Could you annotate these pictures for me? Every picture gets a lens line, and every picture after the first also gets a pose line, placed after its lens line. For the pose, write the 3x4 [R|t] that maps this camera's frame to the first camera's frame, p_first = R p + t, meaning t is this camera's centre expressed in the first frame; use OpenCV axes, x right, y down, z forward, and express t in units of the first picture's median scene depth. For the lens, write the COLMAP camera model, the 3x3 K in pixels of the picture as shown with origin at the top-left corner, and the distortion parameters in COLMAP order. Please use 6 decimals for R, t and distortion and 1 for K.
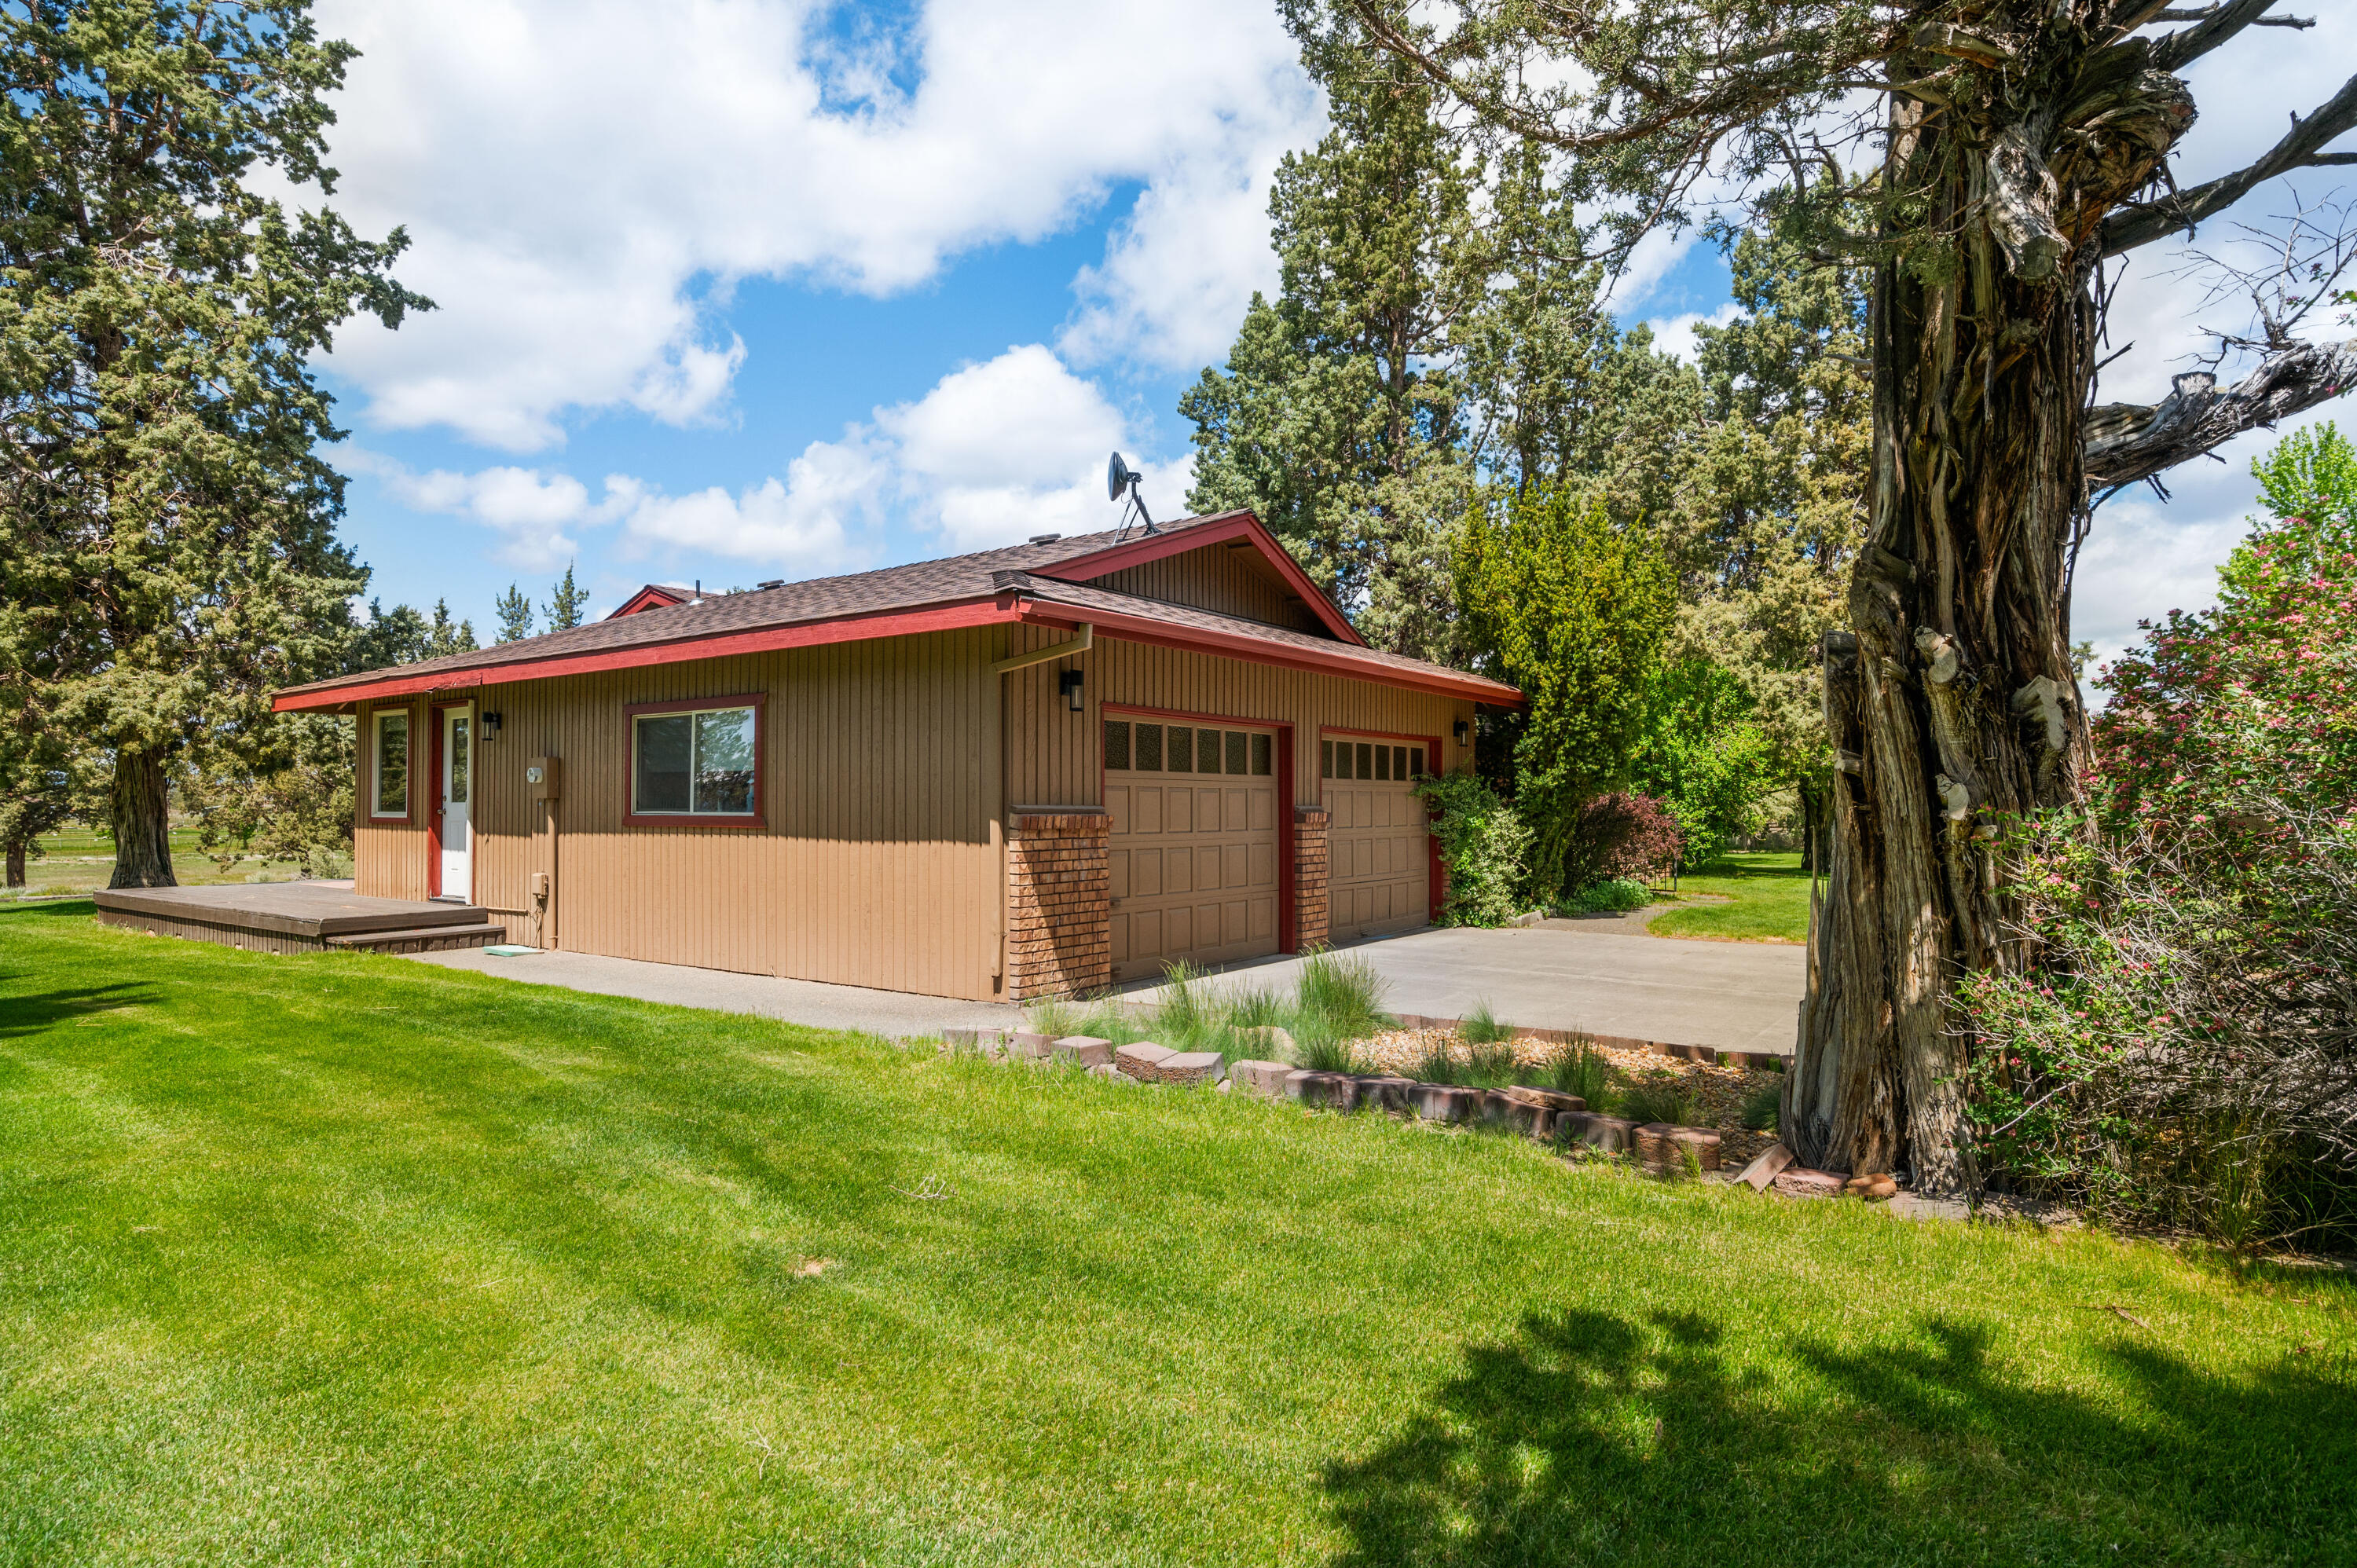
lens RADIAL K [[1264.0, 0, 1181.1], [0, 1264.0, 786.1], [0, 0, 1]] dist [0.000425, -0.000358]
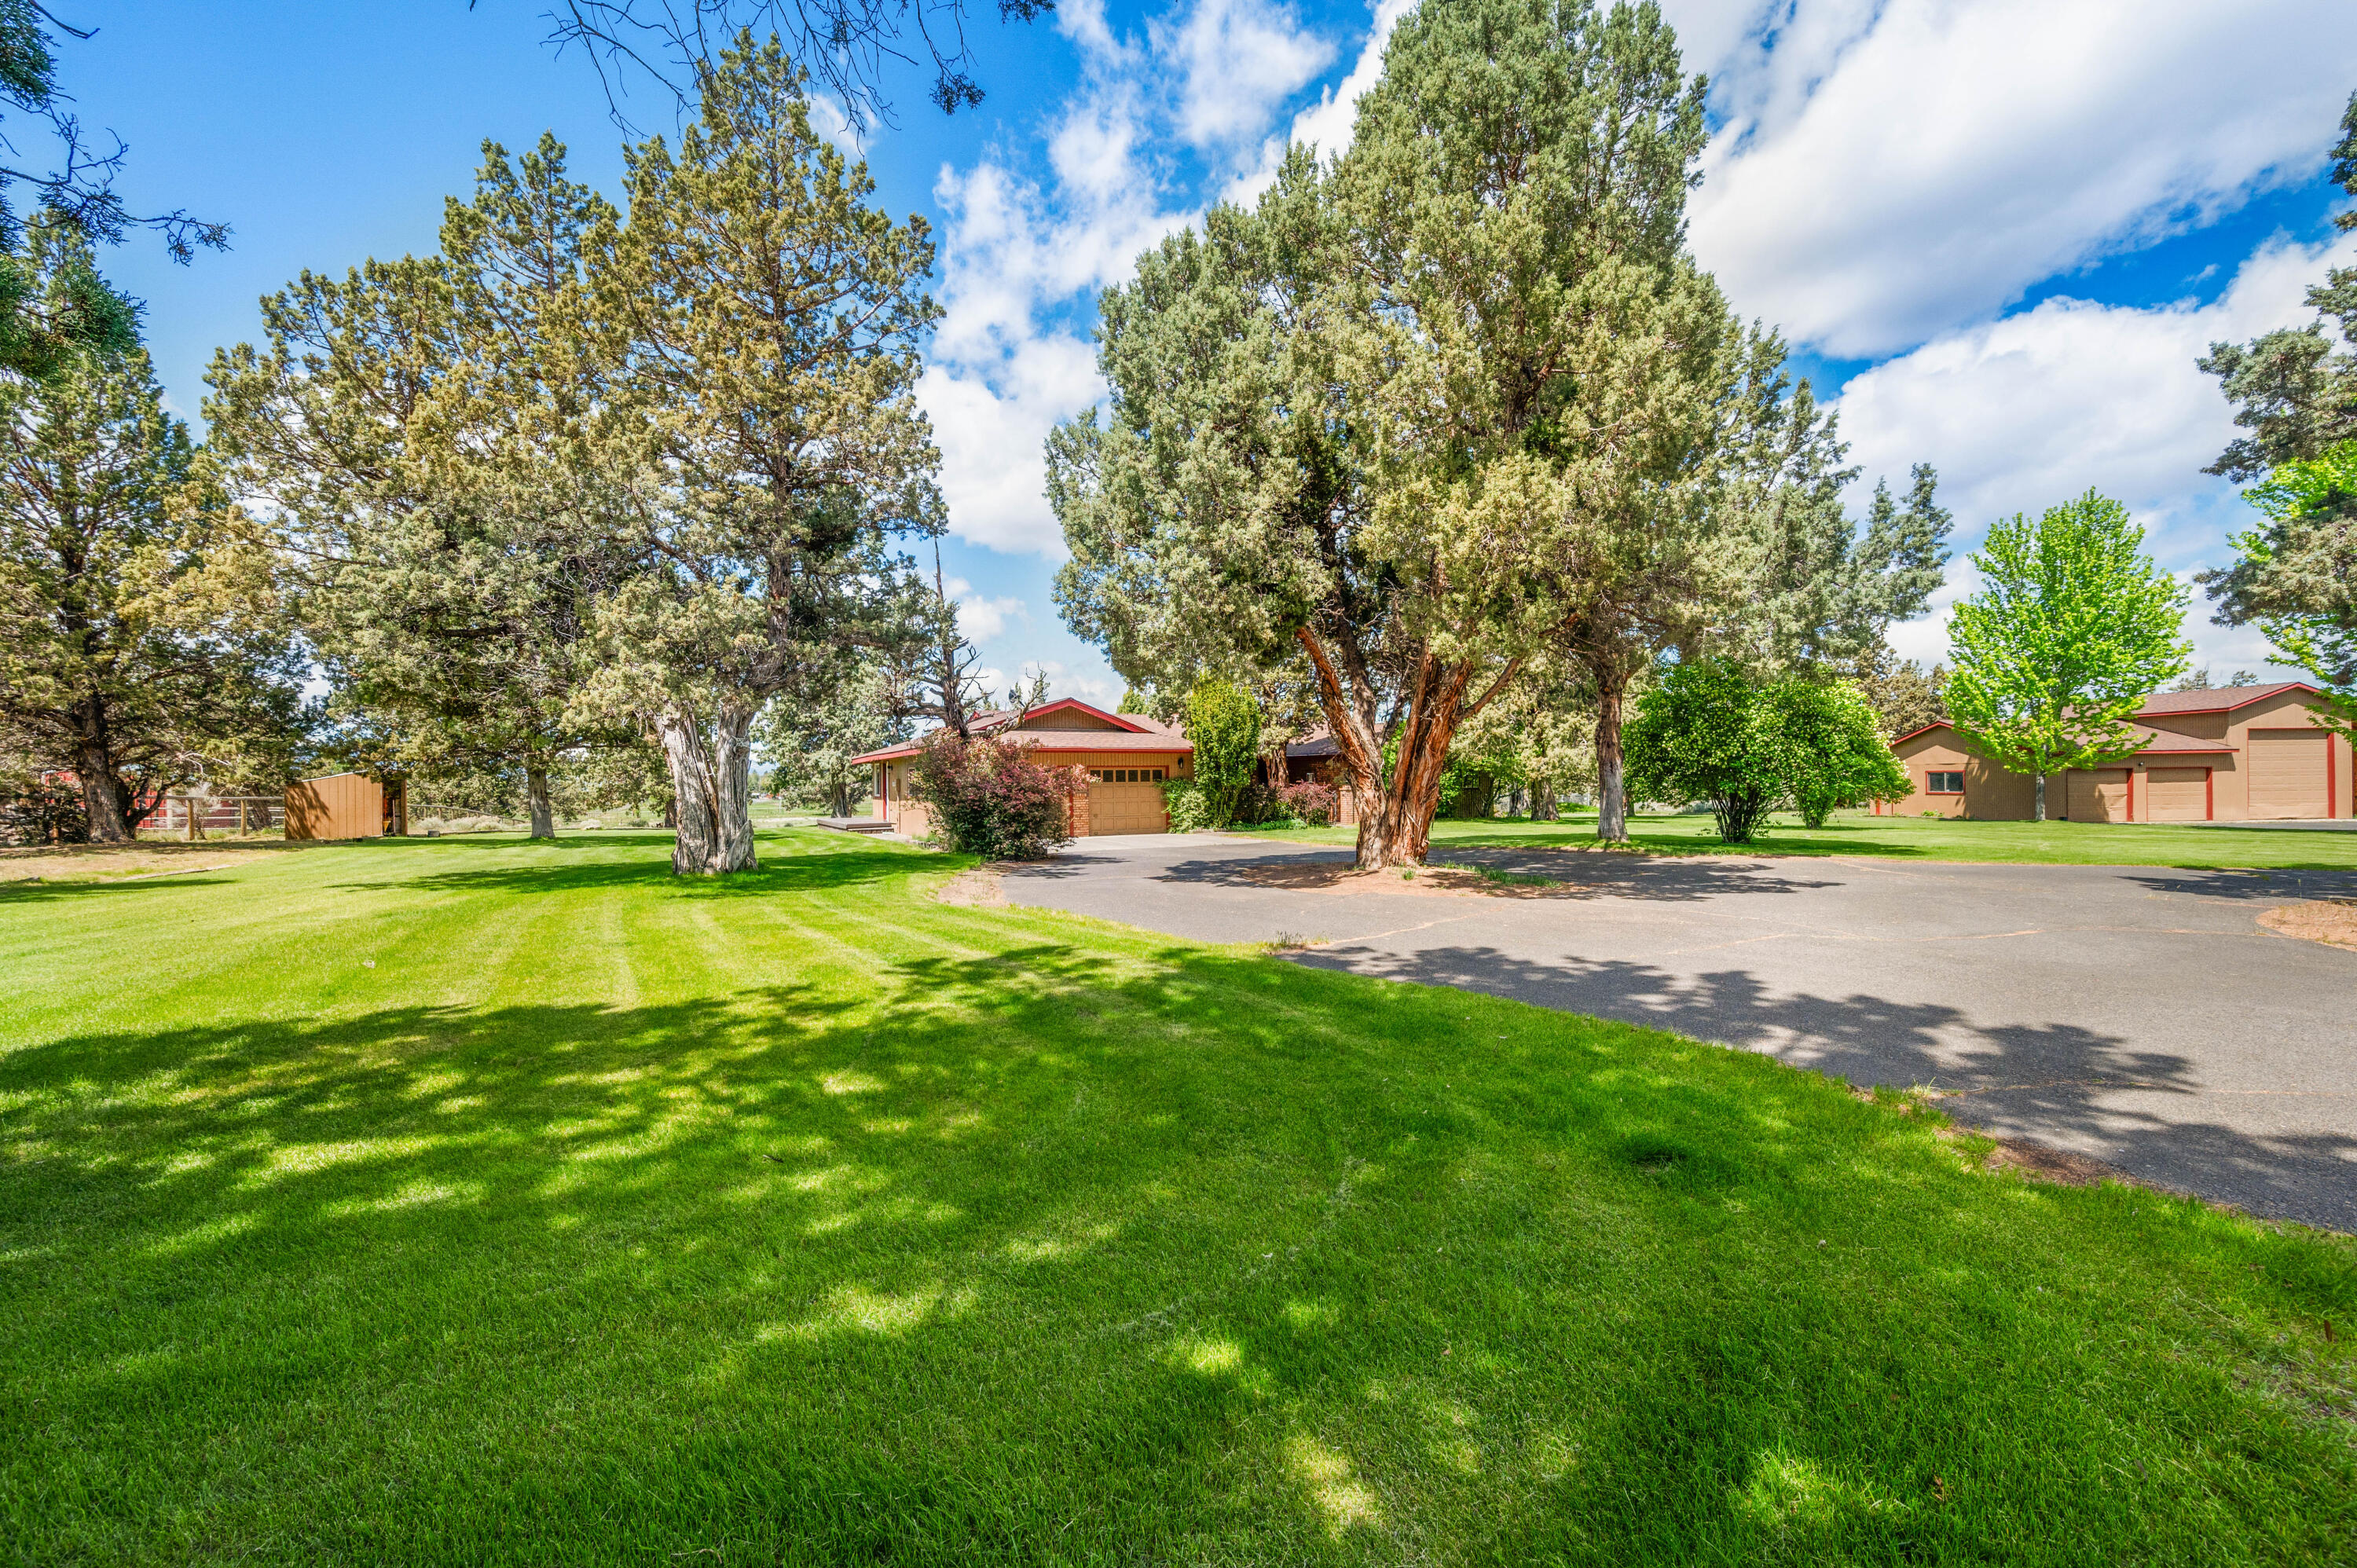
lens RADIAL K [[945.7, 0, 1180.7], [0, 945.7, 789.9], [0, 0, 1]] dist [-0.000618, -0.000001]
pose [[0.906393, -0.007518, -0.422369, 0.984604], [0.017346, 0.999661, 0.019431, -0.022280], [0.422079, -0.024939, 0.906216, -0.782572]]
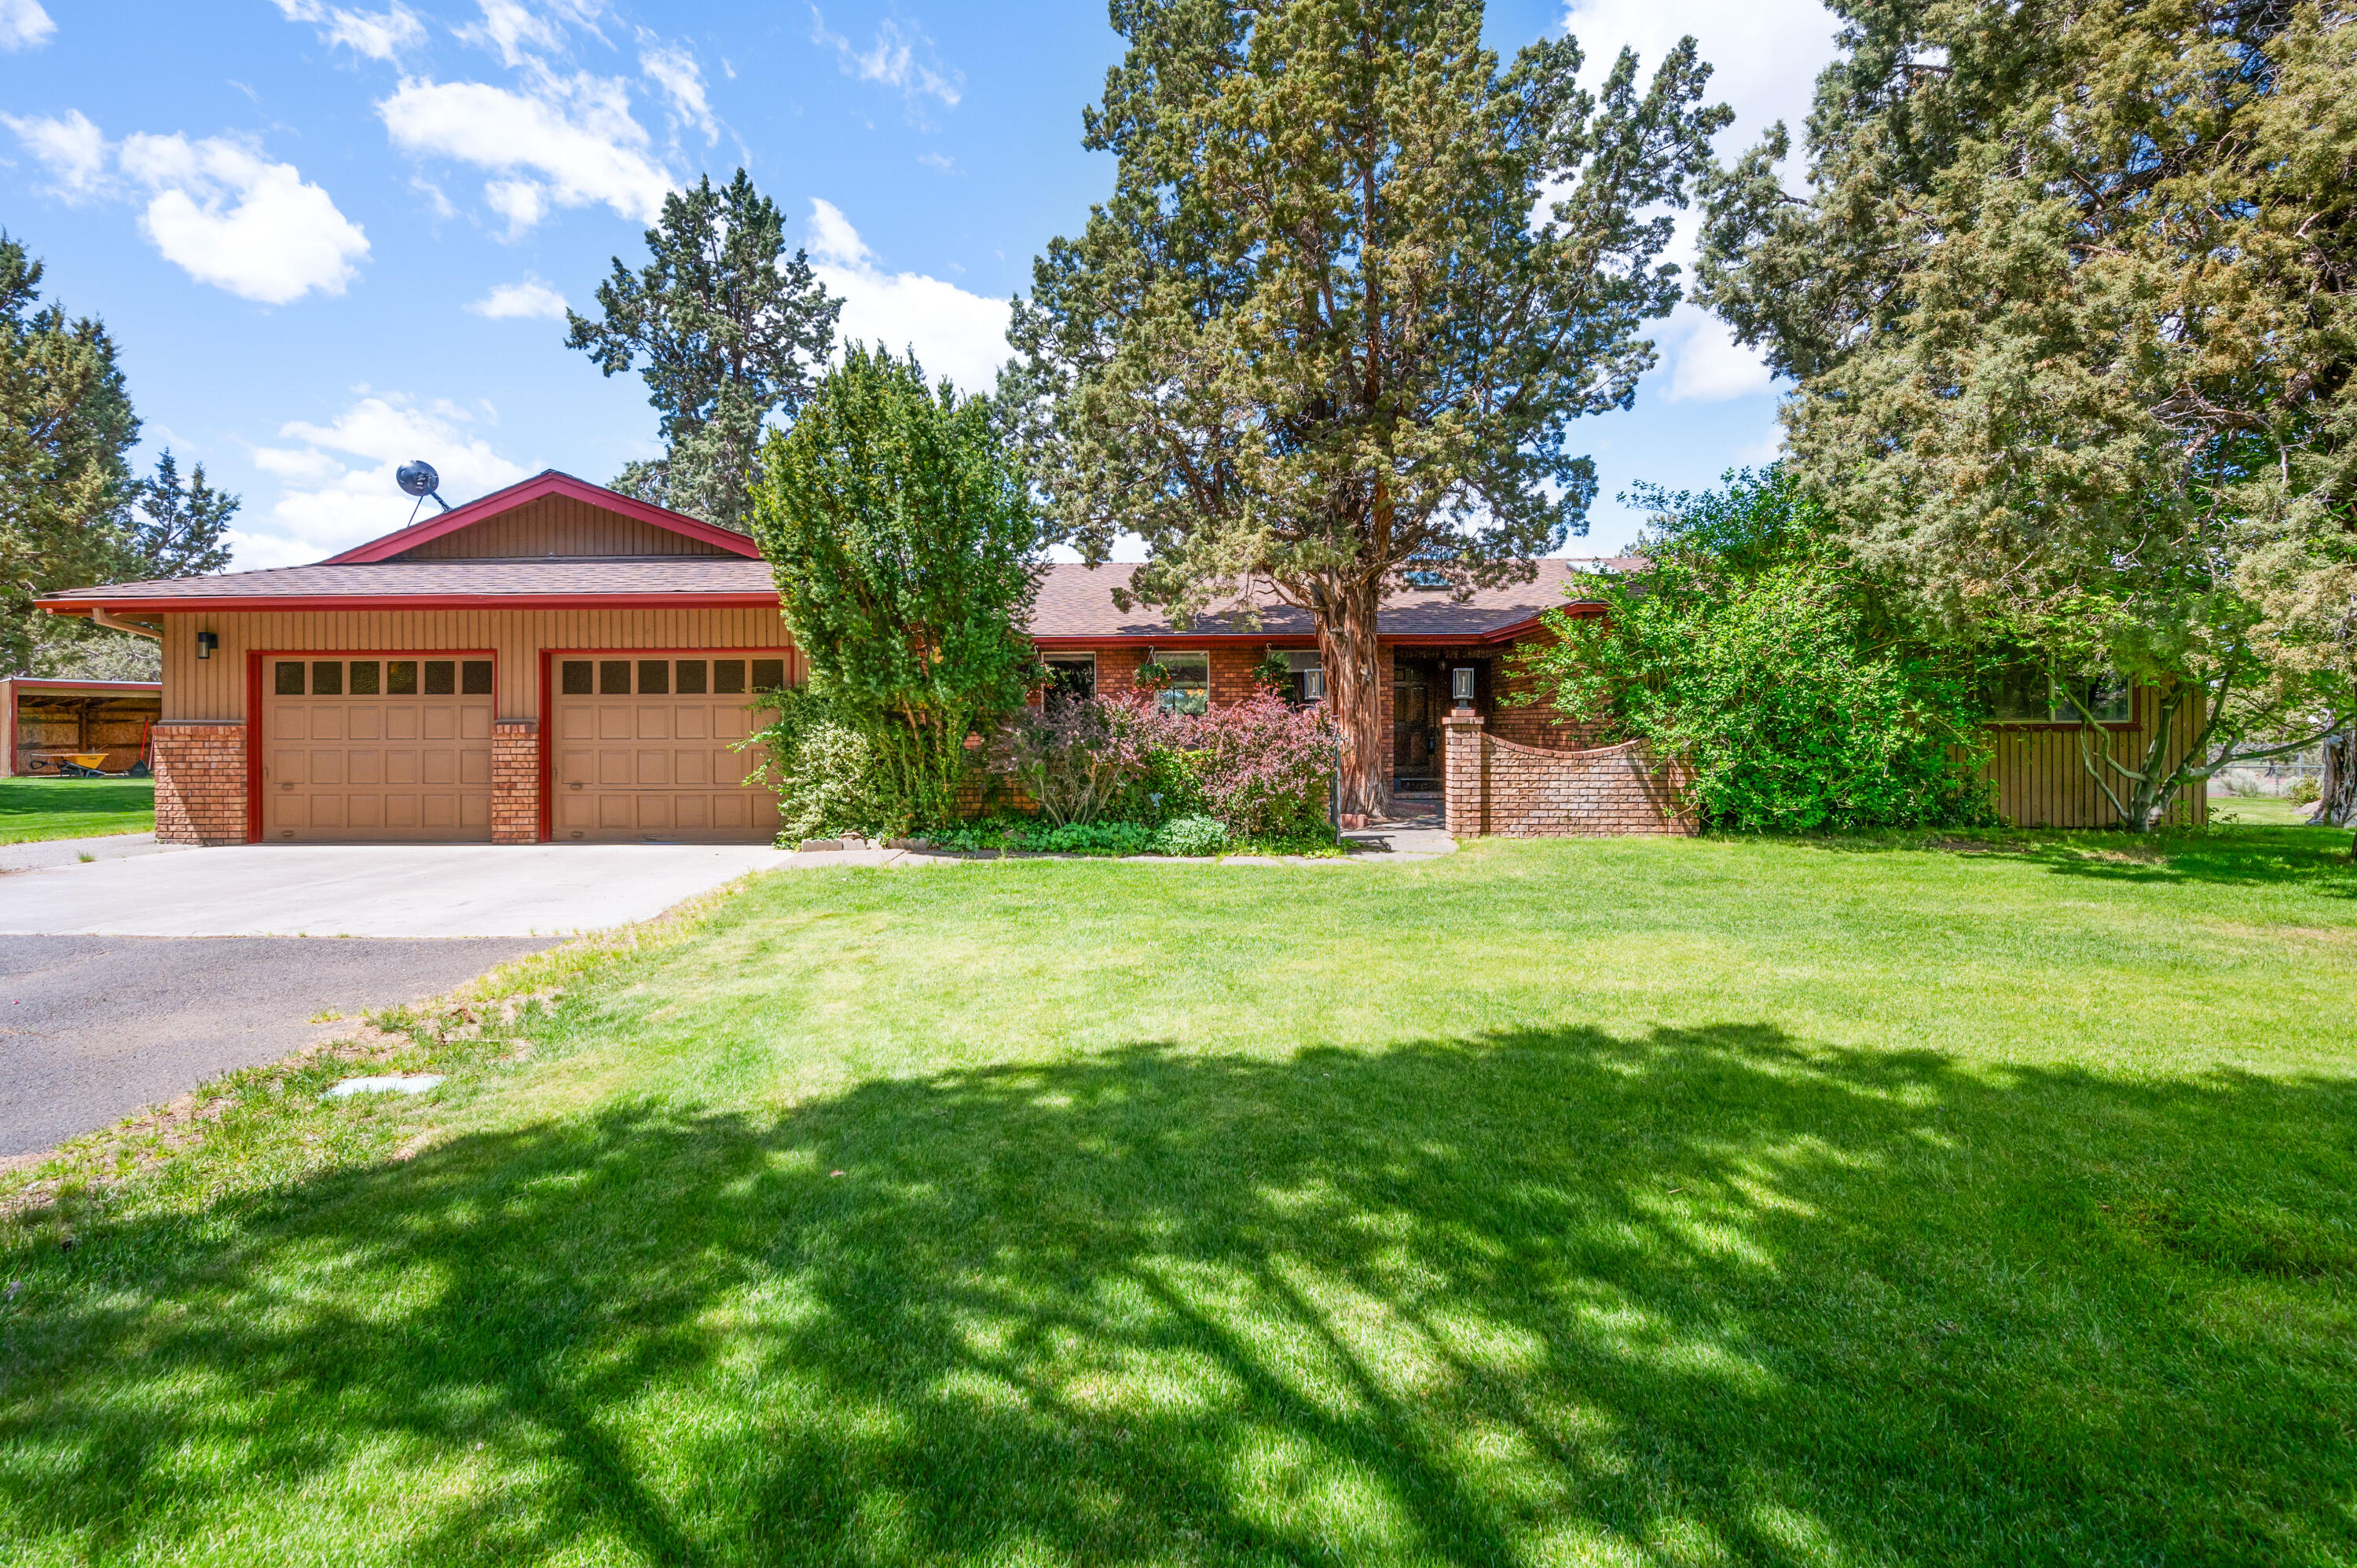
lens RADIAL K [[1095.6, 0, 1177.0], [0, 1095.6, 760.7], [0, 0, 1]] dist [-0.014845, 0.000041]
pose [[0.558310, 0.011504, -0.829553, 0.933864], [0.014873, 0.999604, 0.023872, 0.028024], [0.829499, -0.025665, 0.557918, 0.687098]]
